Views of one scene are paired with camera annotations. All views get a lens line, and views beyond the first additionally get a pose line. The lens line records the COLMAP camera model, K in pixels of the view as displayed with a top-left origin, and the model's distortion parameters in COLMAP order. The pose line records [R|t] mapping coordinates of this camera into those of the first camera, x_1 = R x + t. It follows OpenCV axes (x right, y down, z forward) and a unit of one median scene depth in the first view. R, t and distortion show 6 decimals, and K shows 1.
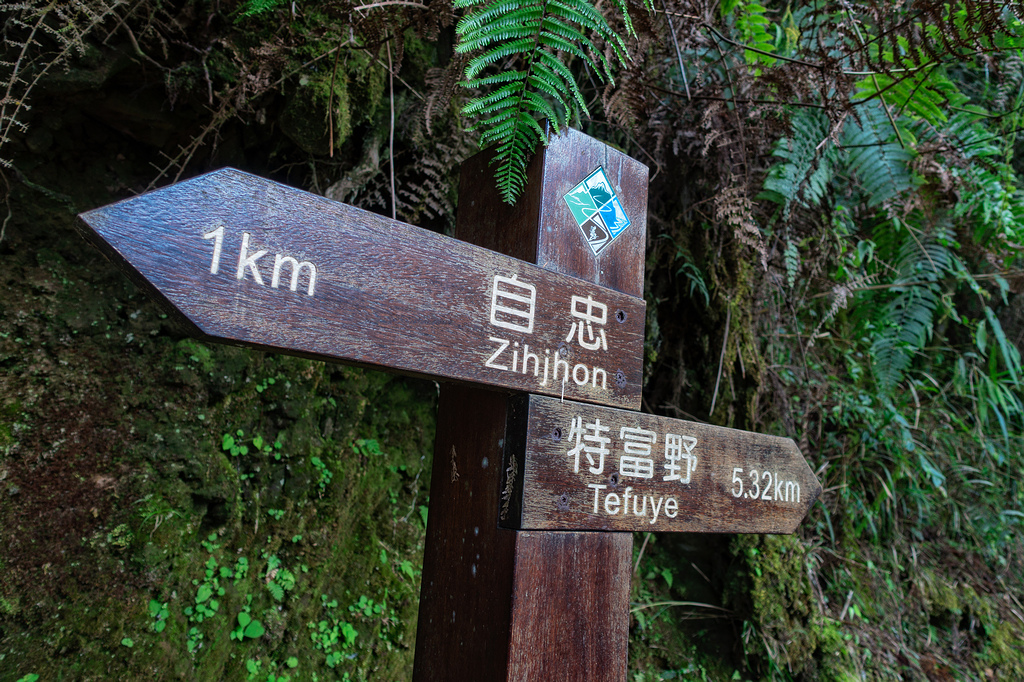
lens RADIAL K [[696.2, 0, 512.0], [0, 696.2, 341.0], [0, 0, 1]] dist [-0.002170, 0.000004]
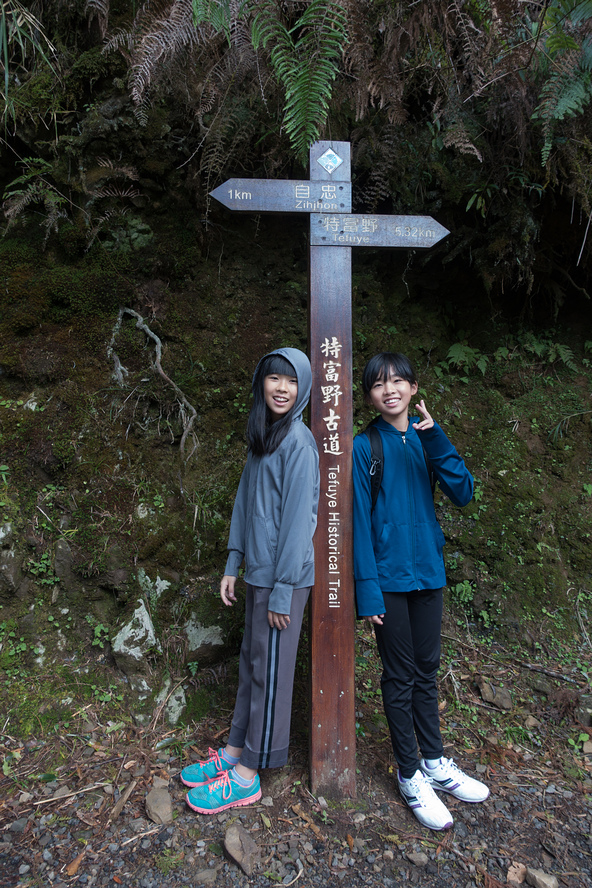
lens RADIAL K [[603.7, 0, 296.0], [0, 603.7, 444.0], [0, 0, 1]] dist [-0.002170, 0.000004]
pose [[0.810190, -0.118970, -0.573967, 1.554112], [0.169791, 0.984839, 0.035537, 1.080715], [0.561037, -0.126246, 0.818107, -1.771868]]
